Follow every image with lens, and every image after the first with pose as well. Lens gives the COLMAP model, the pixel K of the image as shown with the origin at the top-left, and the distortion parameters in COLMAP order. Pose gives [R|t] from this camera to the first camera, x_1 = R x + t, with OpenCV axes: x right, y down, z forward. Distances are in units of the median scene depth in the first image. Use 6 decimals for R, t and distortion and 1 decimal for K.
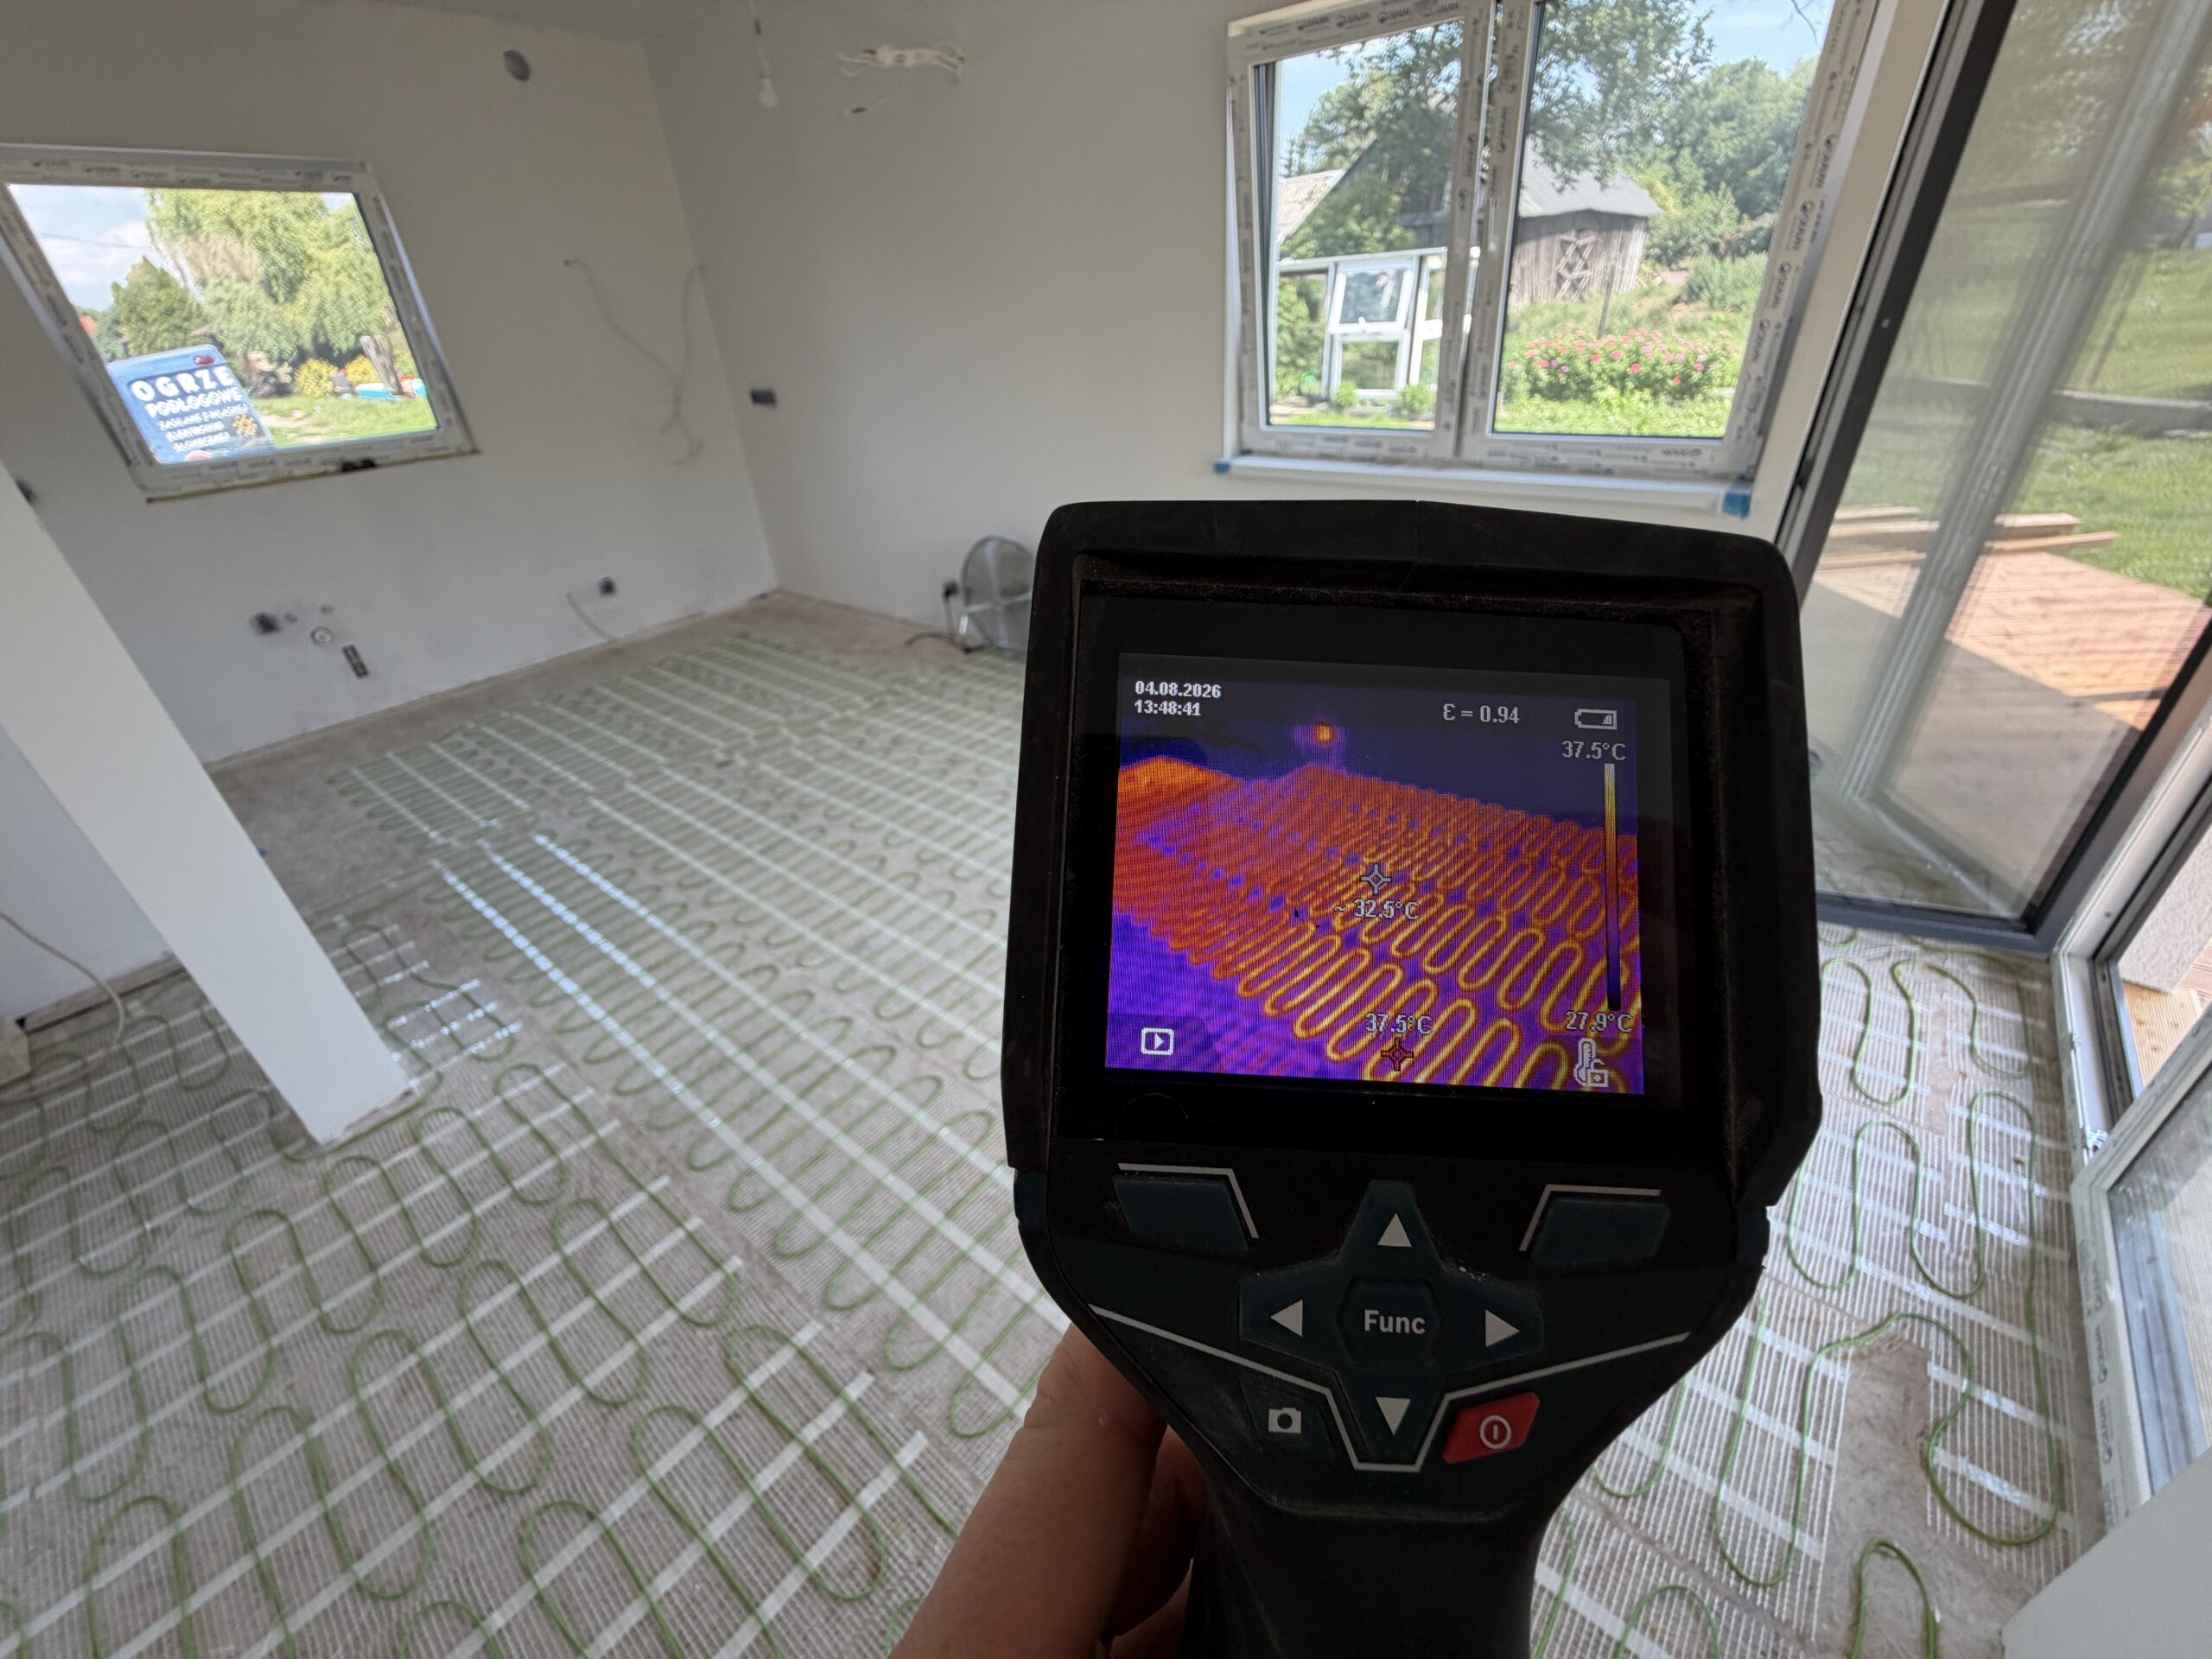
lens RADIAL K [[882.7, 0, 1105.2], [0, 882.7, 829.1], [0, 0, 1]] dist [-0.001196, 0.000392]
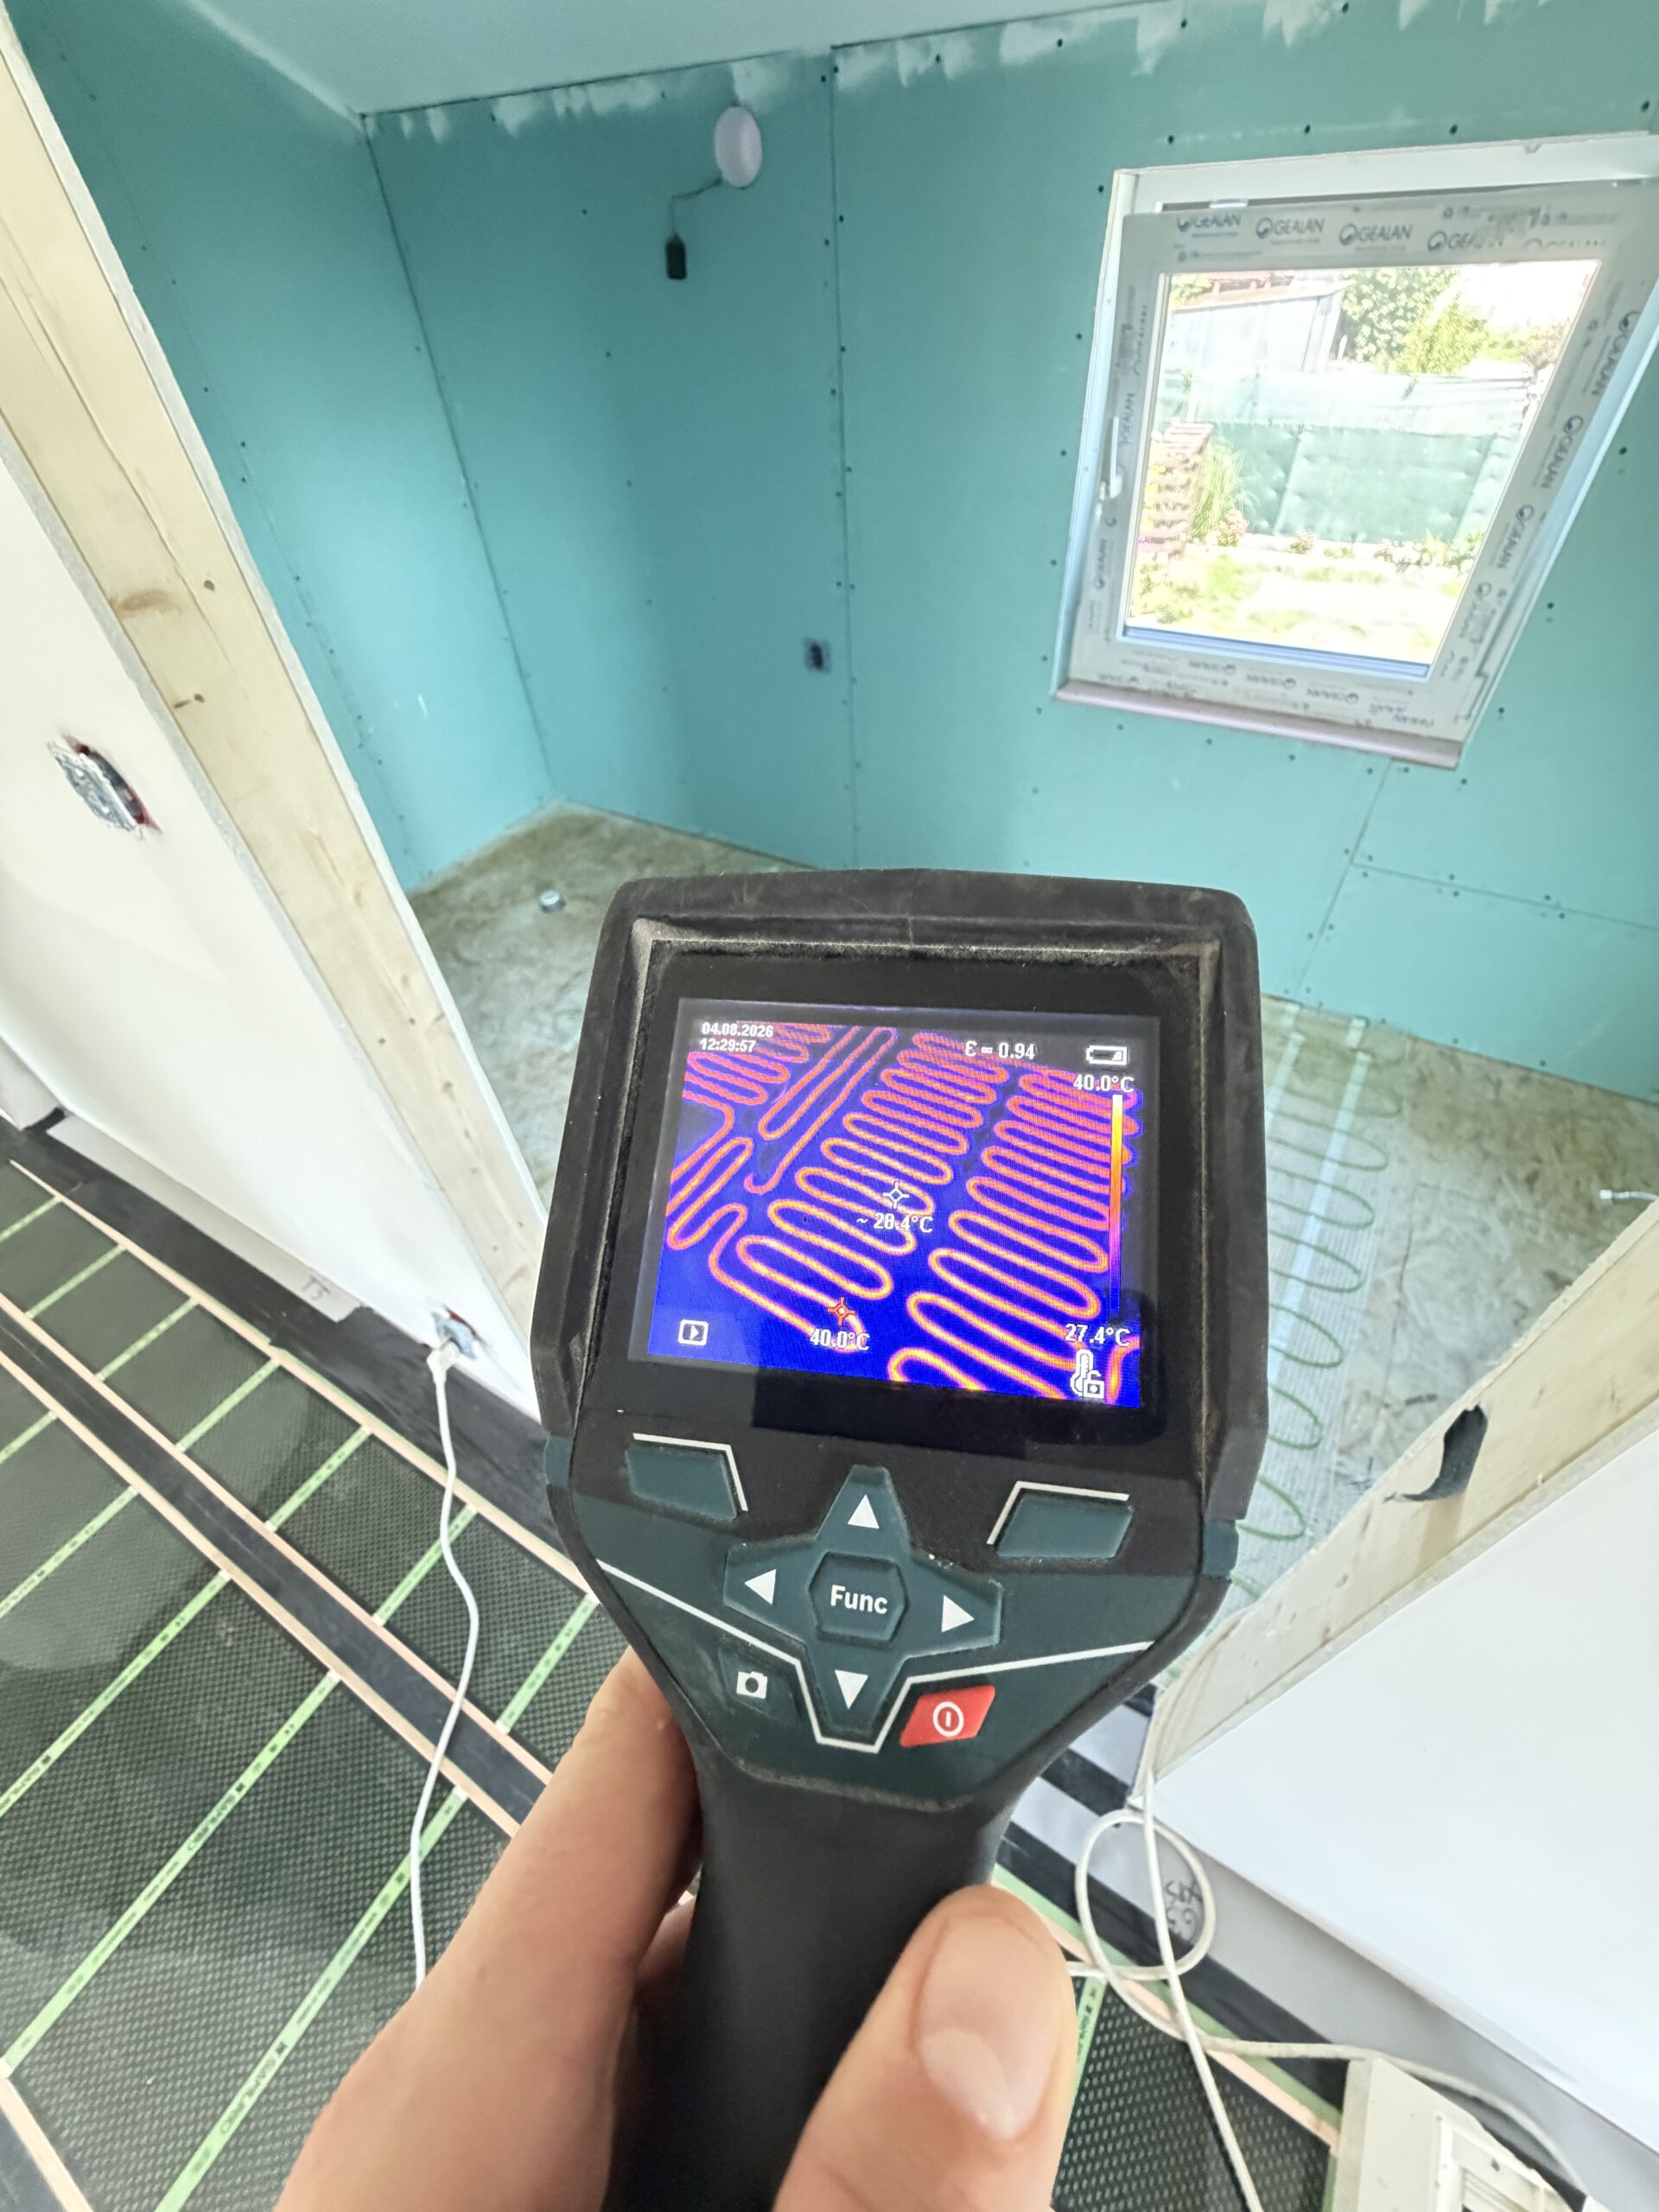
lens RADIAL K [[882.7, 0, 827.3], [0, 882.7, 1096.3], [0, 0, 1]] dist [-0.001196, 0.000392]
pose [[0.988090, 0.008489, -0.153640, 0.429817], [-0.028171, 0.991581, -0.126389, 0.083327], [0.151274, 0.129212, 0.980010, -0.133543]]
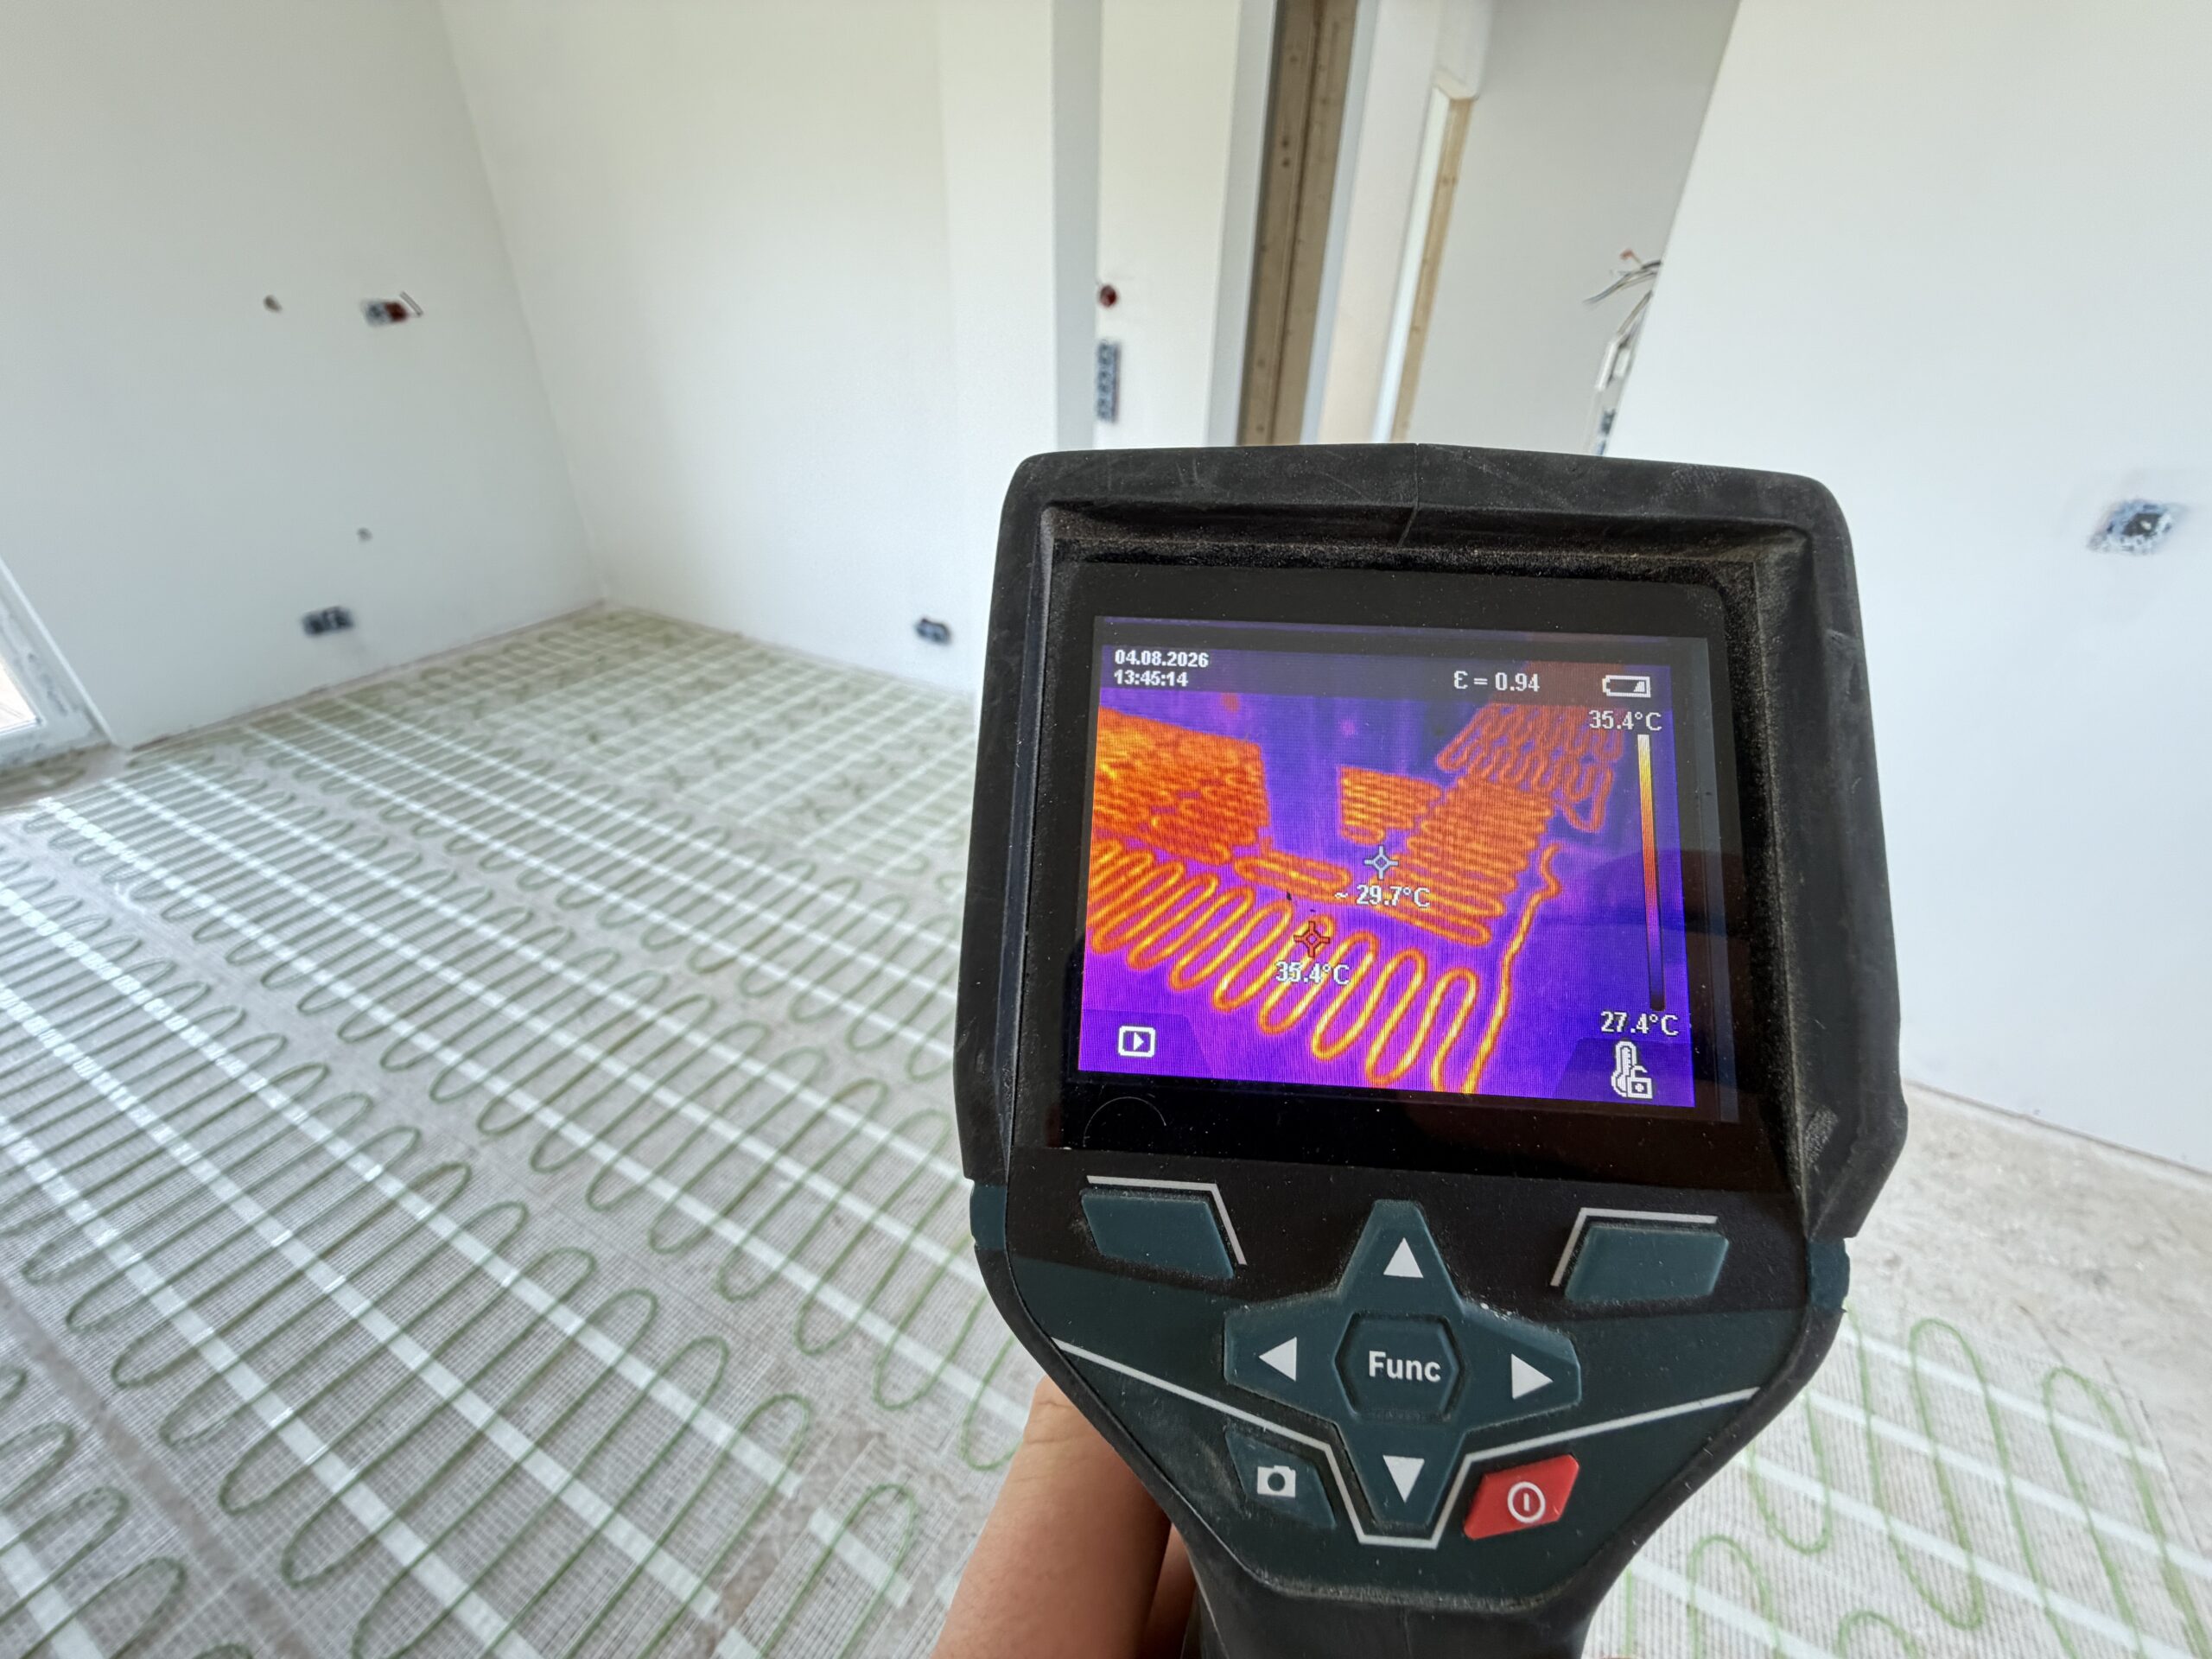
lens RADIAL K [[882.7, 0, 1106.1], [0, 882.7, 828.7], [0, 0, 1]] dist [-0.001196, 0.000392]
pose [[0.999122, -0.002082, -0.041845, 0.070678], [-0.000018, 0.998743, -0.050121, 0.073982], [0.041896, 0.050078, 0.997866, 0.097164]]
